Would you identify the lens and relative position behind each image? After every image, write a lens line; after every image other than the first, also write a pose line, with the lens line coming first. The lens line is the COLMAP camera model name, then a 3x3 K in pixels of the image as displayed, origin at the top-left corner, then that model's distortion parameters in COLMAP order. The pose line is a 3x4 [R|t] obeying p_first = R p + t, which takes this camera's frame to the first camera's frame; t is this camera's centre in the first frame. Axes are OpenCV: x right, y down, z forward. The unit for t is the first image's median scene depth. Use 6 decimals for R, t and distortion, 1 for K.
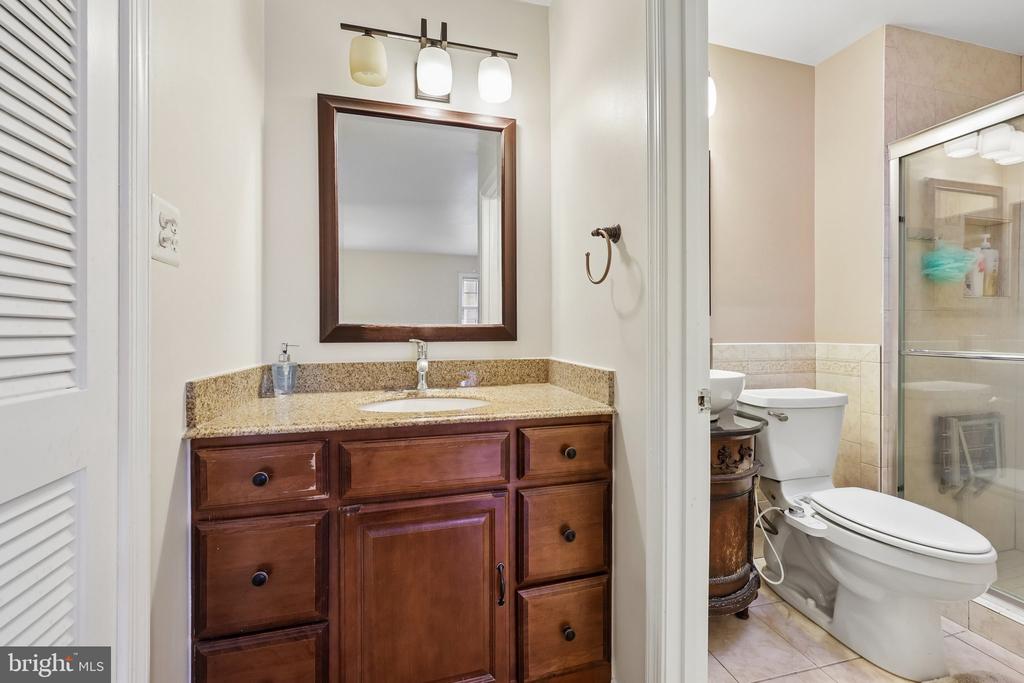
lens RADIAL K [[421.1, 0, 511.6], [0, 421.1, 331.4], [0, 0, 1]] dist [0.001520, -0.000415]
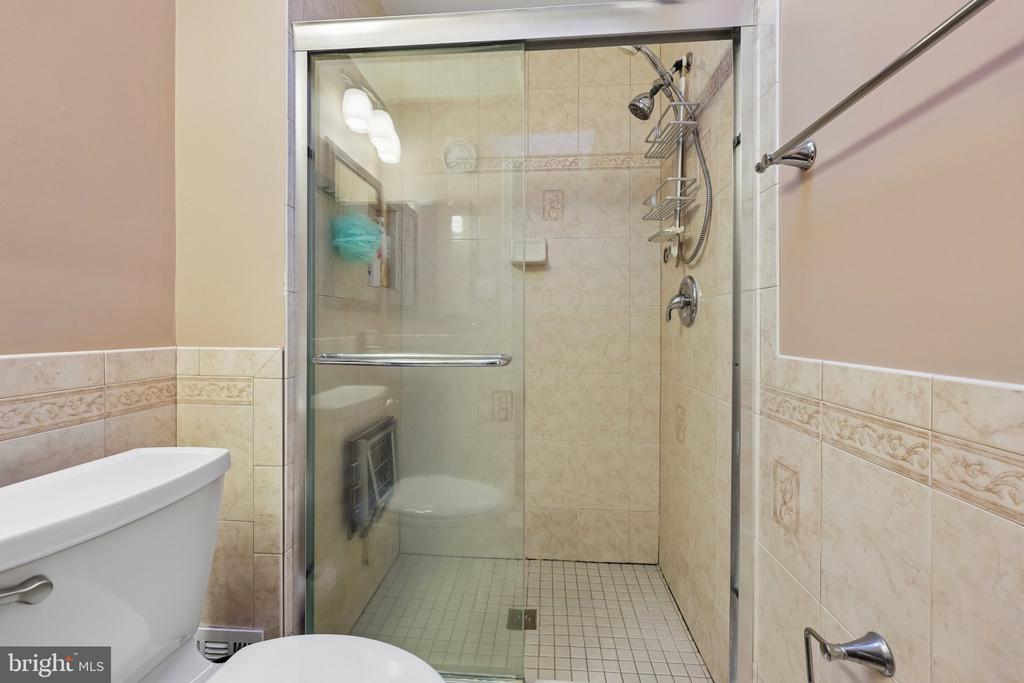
lens RADIAL K [[421.1, 0, 515.3], [0, 421.1, 330.4], [0, 0, 1]] dist [0.001520, -0.000415]
pose [[0.322524, -0.006582, 0.946538, 0.399597], [-0.003950, 0.999958, 0.008300, -0.000202], [-0.946553, -0.006416, 0.322484, 0.476584]]
